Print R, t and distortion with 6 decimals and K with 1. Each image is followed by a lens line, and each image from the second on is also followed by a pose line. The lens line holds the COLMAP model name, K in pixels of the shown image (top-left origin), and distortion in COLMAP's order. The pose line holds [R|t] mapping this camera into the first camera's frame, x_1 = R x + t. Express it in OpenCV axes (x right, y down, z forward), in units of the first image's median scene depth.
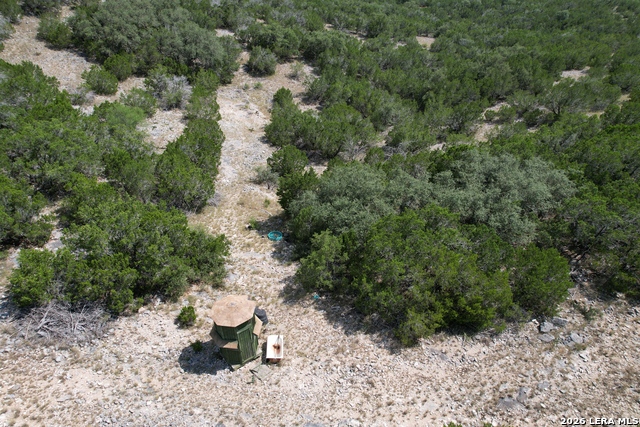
lens RADIAL K [[414.3, 0, 315.6], [0, 414.3, 214.1], [0, 0, 1]] dist [-0.068992, 0.060783]
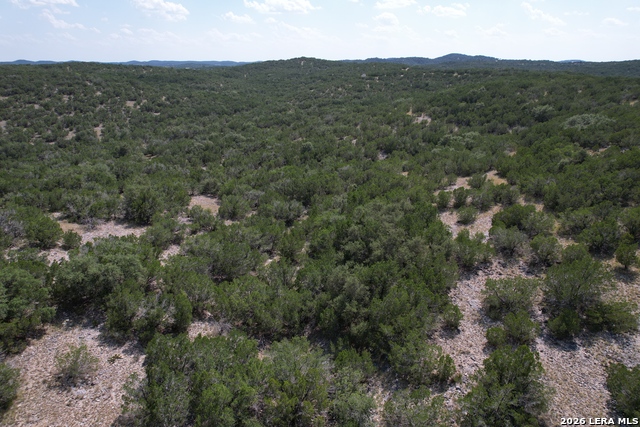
lens RADIAL K [[414.3, 0, 322.8], [0, 414.3, 208.9], [0, 0, 1]] dist [-0.068992, 0.060783]
pose [[0.743506, -0.226588, 0.629171, -0.086858], [0.401824, 0.903433, -0.149486, -0.327546], [-0.534543, 0.363960, 0.762757, 0.455262]]
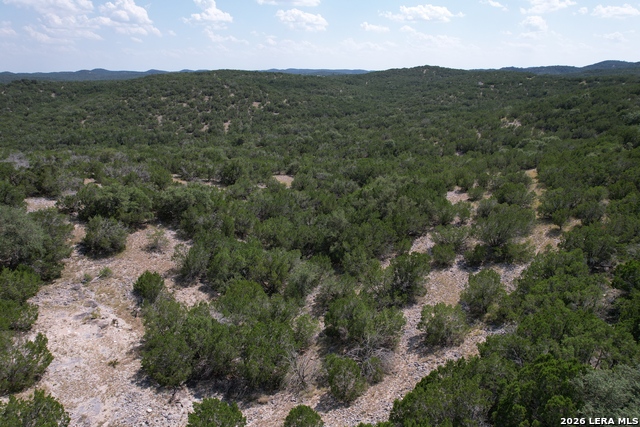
lens RADIAL K [[414.3, 0, 320.4], [0, 414.3, 215.2], [0, 0, 1]] dist [-0.068992, 0.060783]
pose [[0.910707, -0.140886, 0.388282, -0.058866], [0.251478, 0.934849, -0.250630, -0.129353], [-0.327675, 0.325895, 0.886804, 0.225868]]
